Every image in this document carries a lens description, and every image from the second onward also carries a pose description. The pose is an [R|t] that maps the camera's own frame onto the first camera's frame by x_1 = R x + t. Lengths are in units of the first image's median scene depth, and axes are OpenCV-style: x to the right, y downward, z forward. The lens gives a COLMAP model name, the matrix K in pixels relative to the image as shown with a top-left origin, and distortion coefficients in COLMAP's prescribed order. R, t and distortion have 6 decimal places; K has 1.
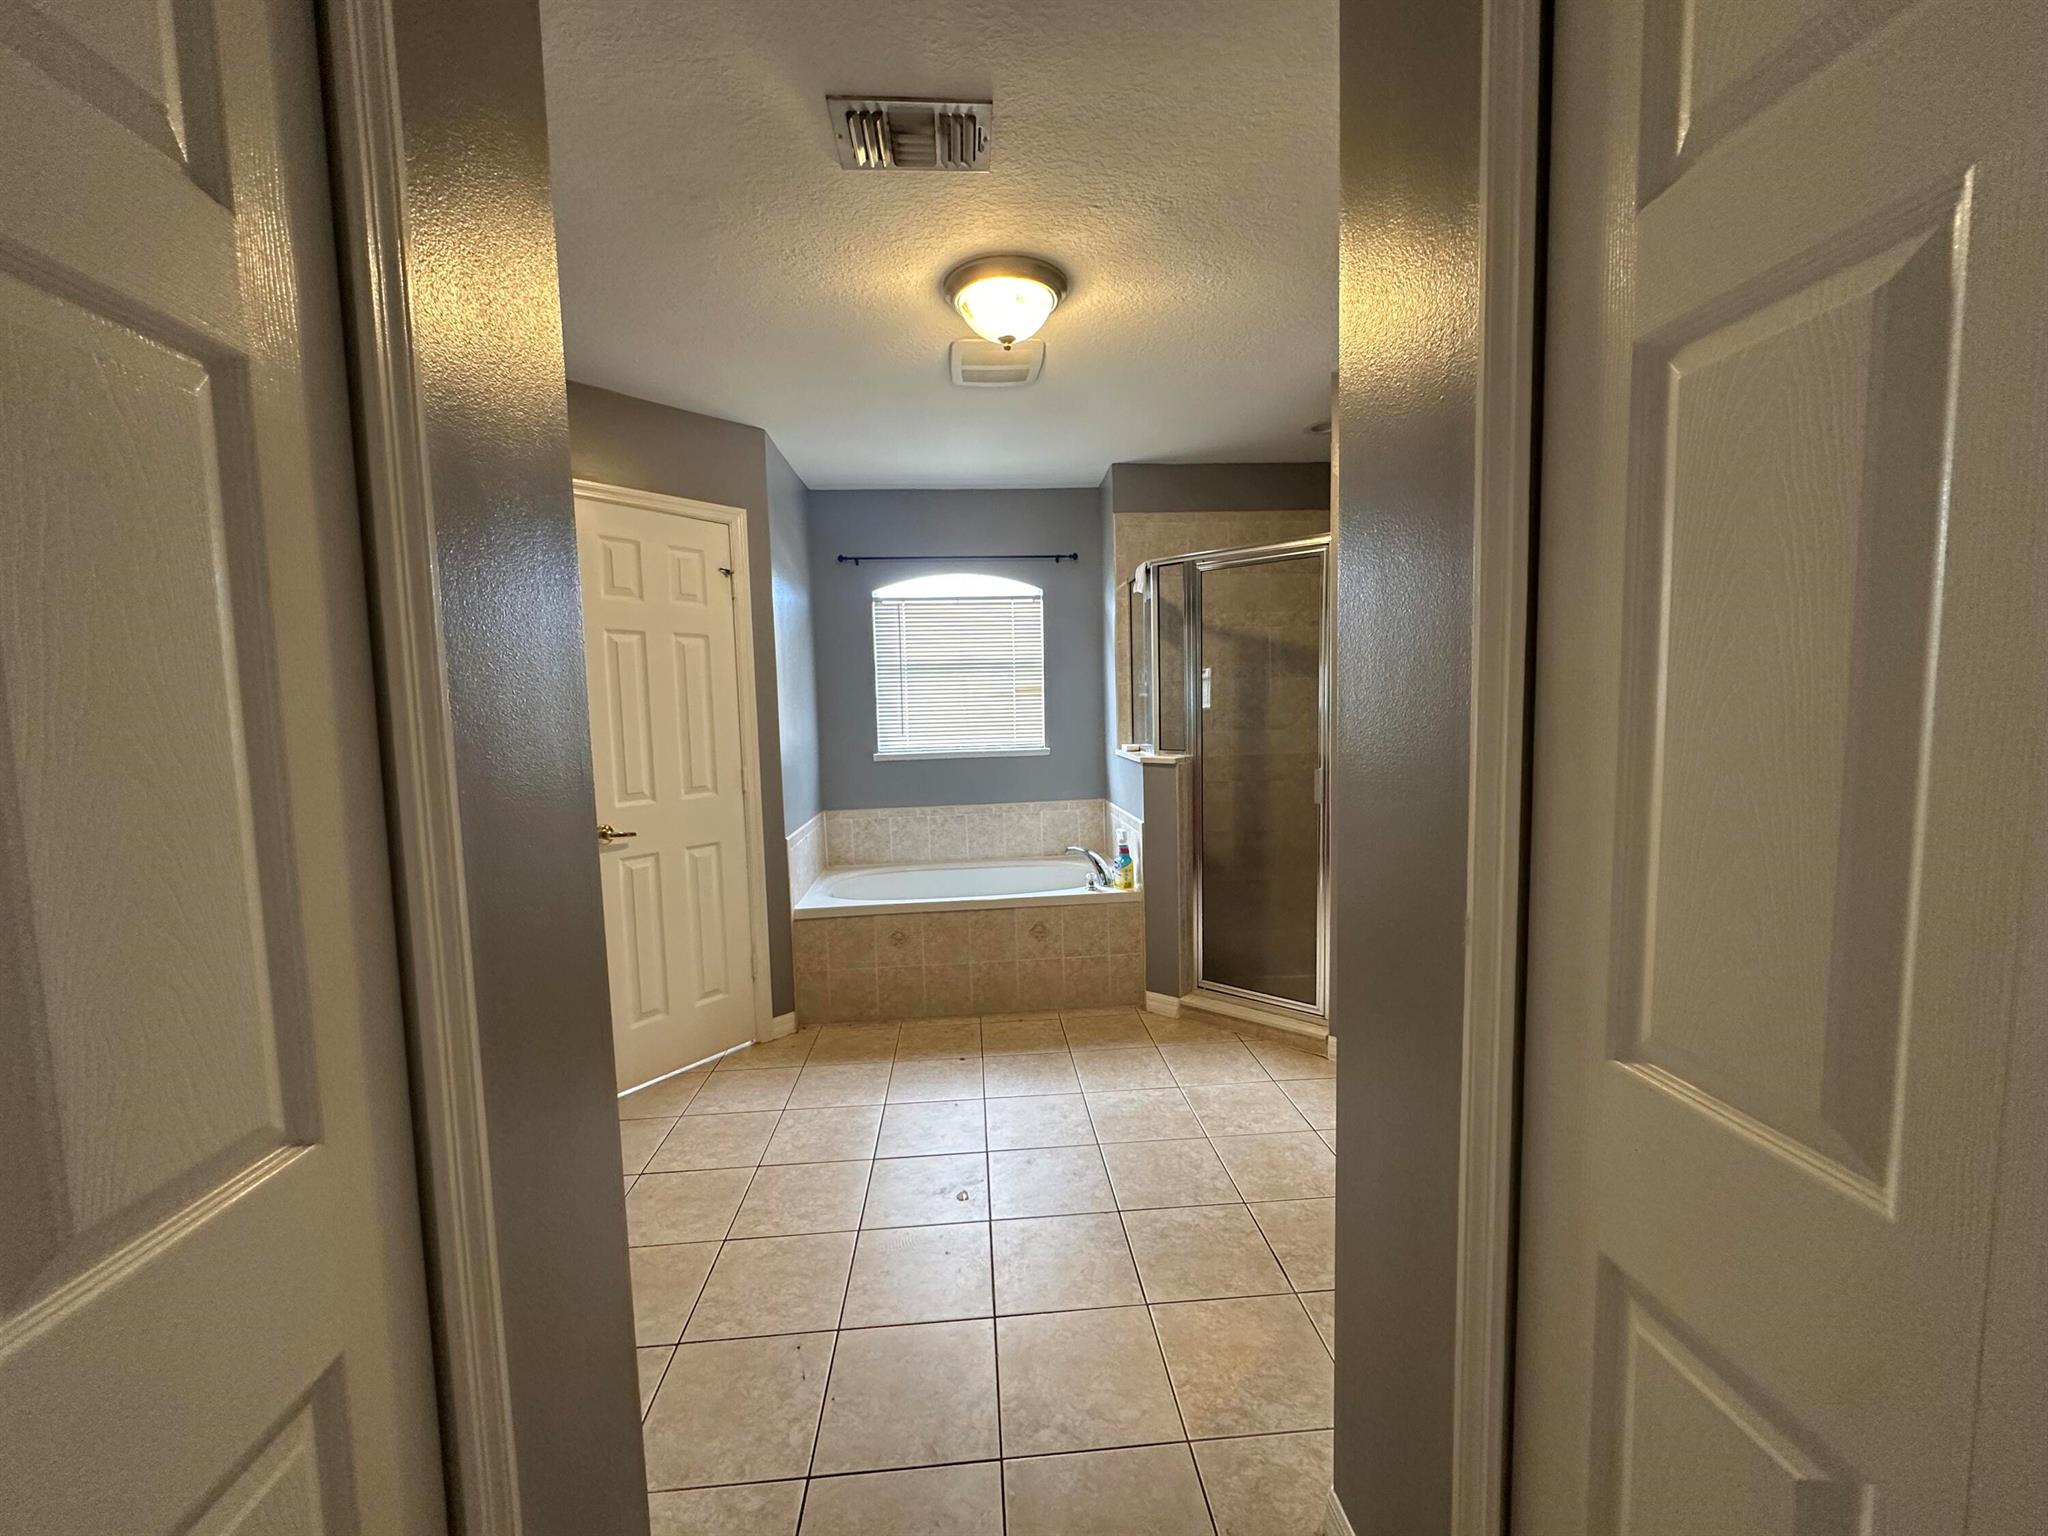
lens RADIAL K [[826.0, 0, 1024.0], [0, 826.0, 768.0], [0, 0, 1]] dist [0.000186, 0.000660]
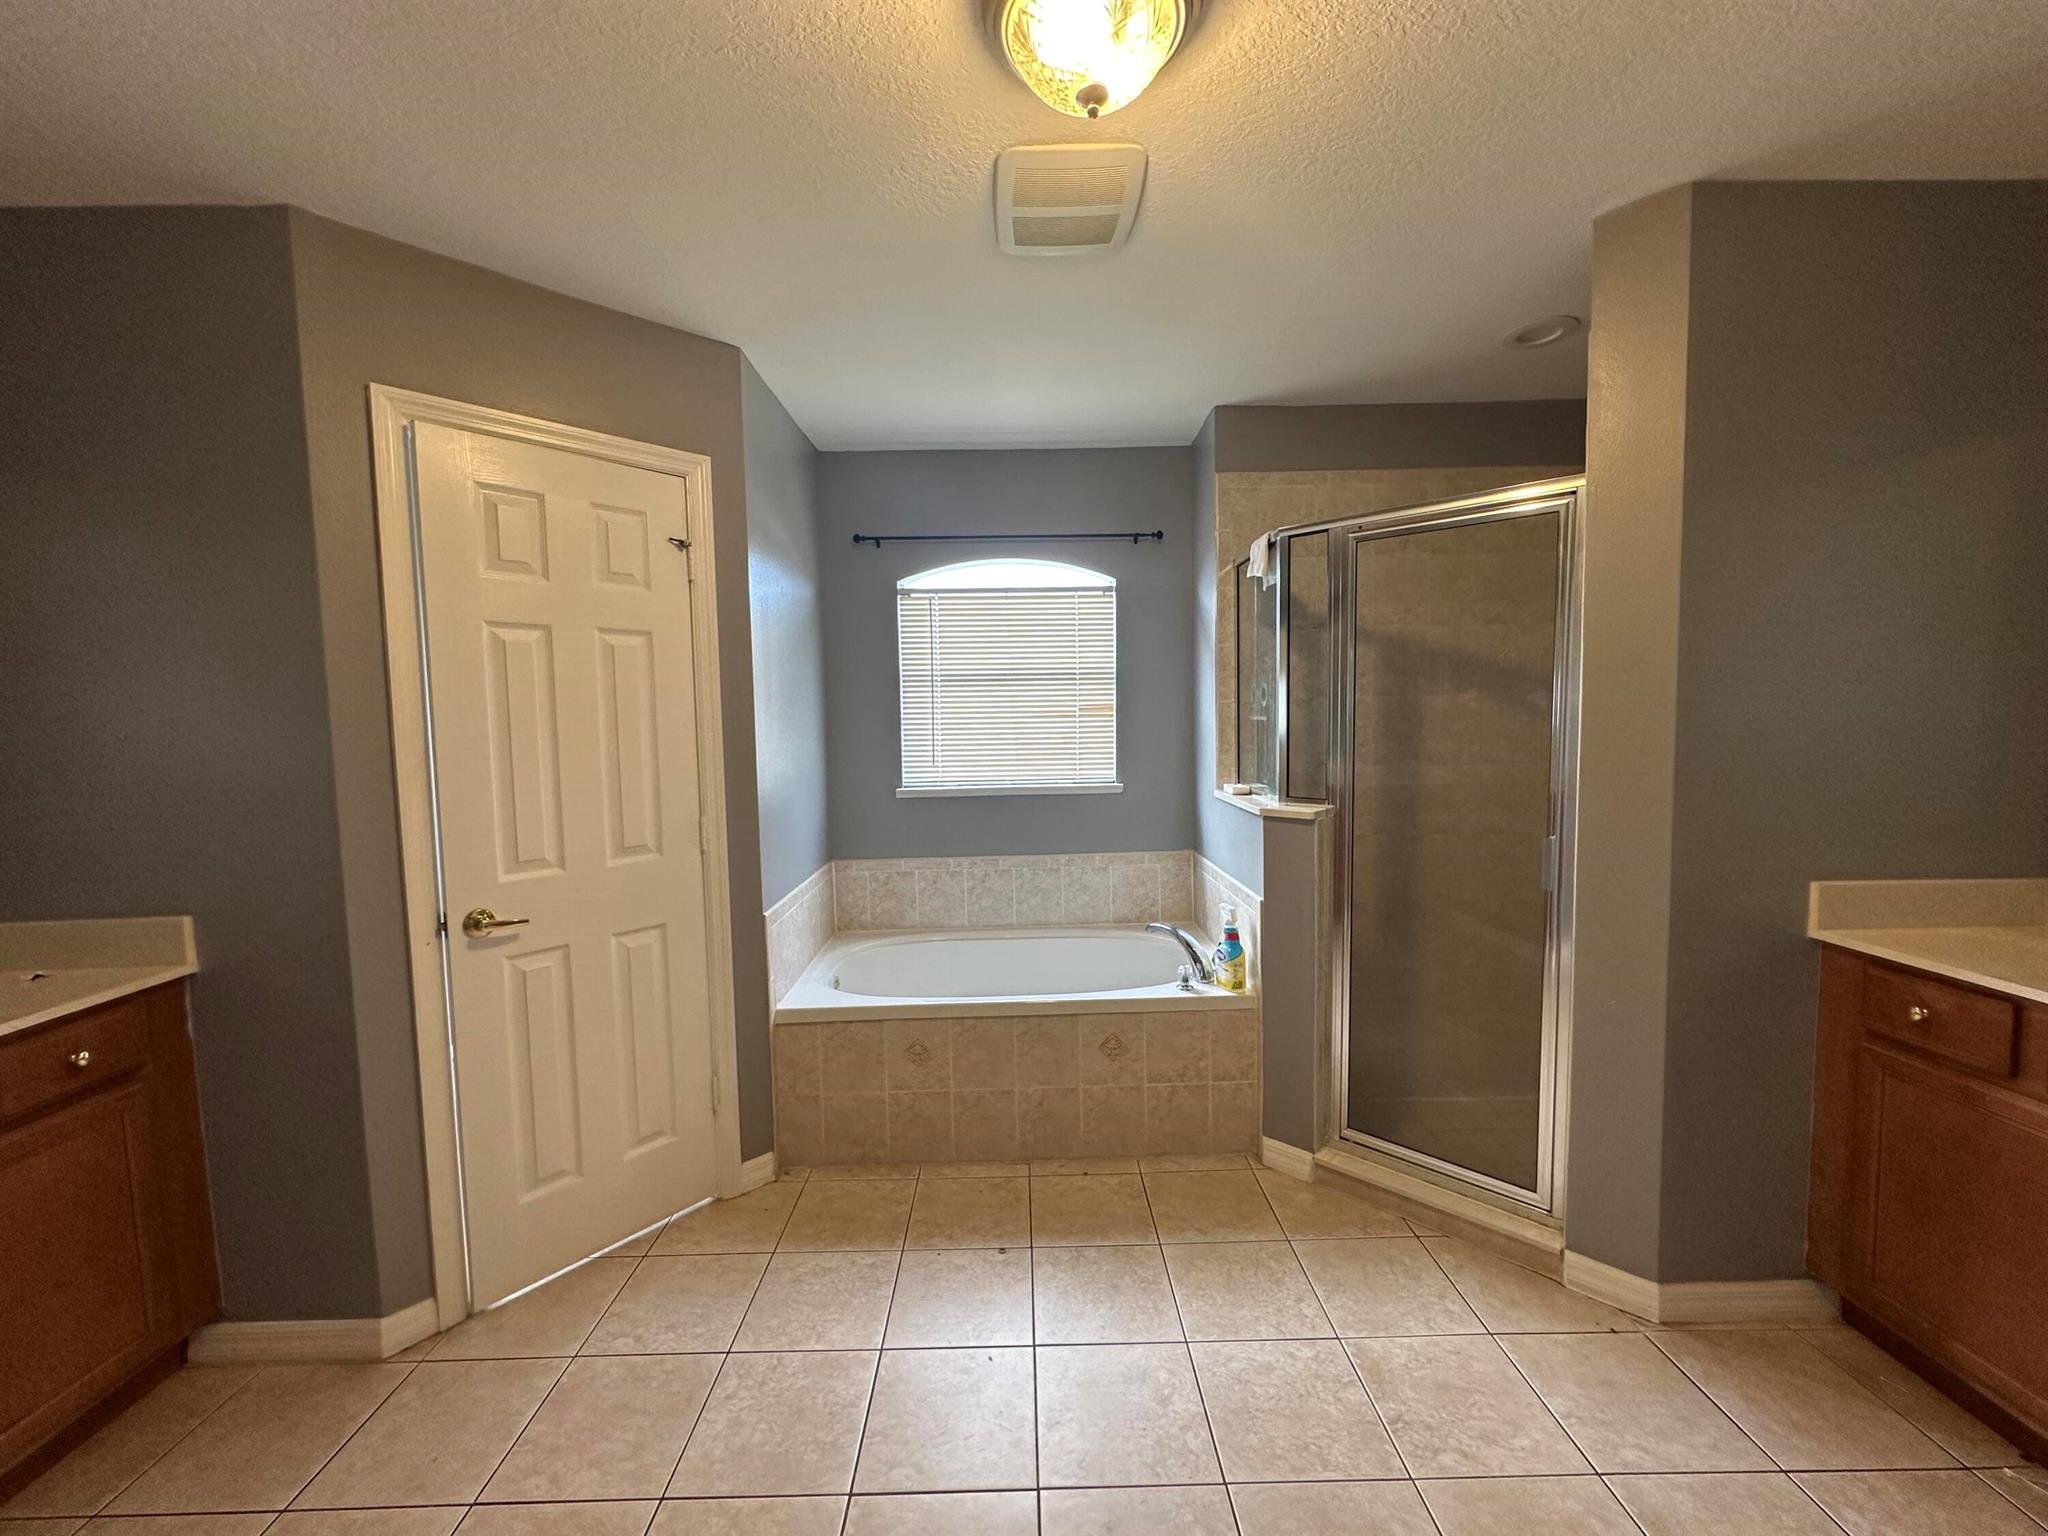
lens RADIAL K [[826.0, 0, 1024.0], [0, 826.0, 768.0], [0, 0, 1]] dist [0.000186, 0.000660]
pose [[0.998075, 0.011689, -0.060915, -0.017256], [-0.012434, 0.999852, -0.011860, -0.035298], [0.060767, 0.012595, 0.998072, 0.276701]]
